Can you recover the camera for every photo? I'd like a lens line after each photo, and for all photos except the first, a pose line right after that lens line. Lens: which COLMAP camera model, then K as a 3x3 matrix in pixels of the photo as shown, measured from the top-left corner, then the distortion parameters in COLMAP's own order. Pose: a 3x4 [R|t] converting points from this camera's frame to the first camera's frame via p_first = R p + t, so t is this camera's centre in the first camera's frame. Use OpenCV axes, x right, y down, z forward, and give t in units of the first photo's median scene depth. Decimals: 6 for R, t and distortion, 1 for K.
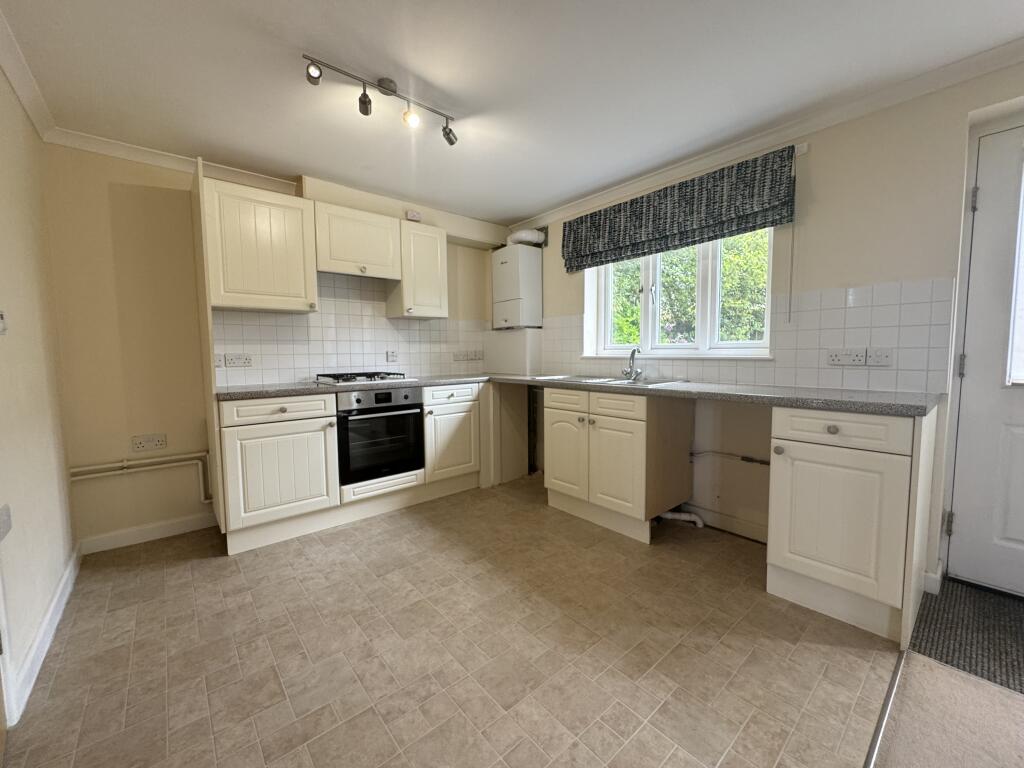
lens RADIAL K [[408.2, 0, 511.0], [0, 408.2, 381.4], [0, 0, 1]] dist [-0.002379, -0.000319]
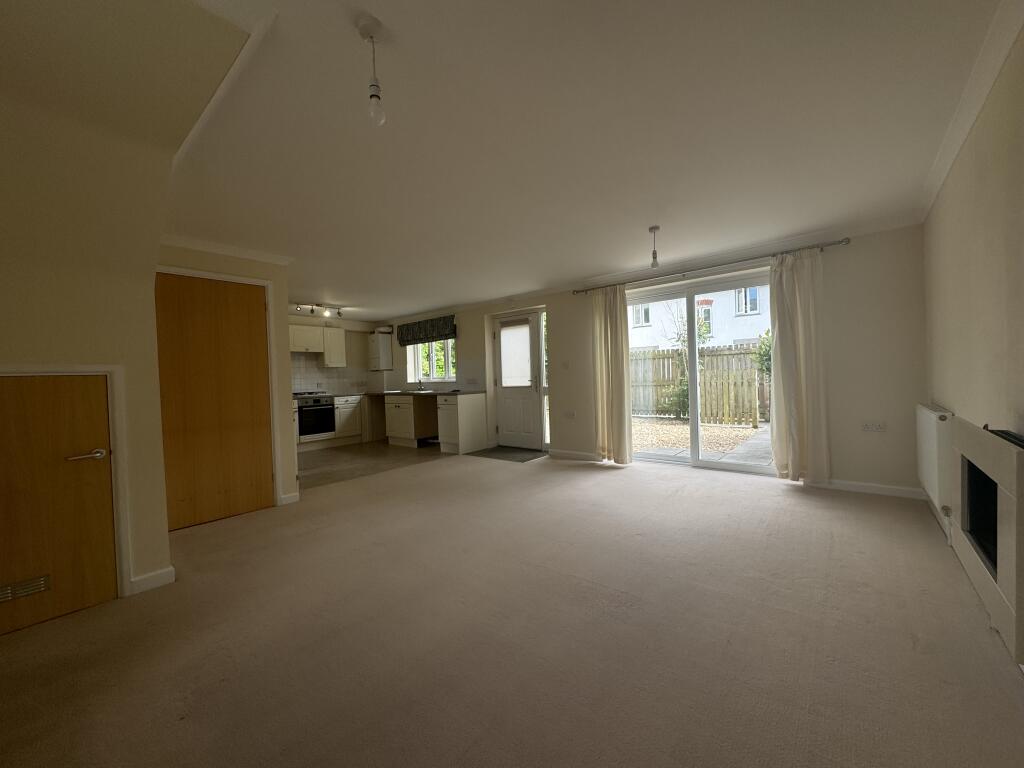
lens RADIAL K [[408.2, 0, 510.0], [0, 408.2, 385.6], [0, 0, 1]] dist [-0.002379, -0.000319]
pose [[0.986547, -0.024394, 0.161647, 0.409418], [0.033837, 0.997862, -0.055921, 0.113729], [-0.159937, 0.060638, 0.985263, -1.497848]]
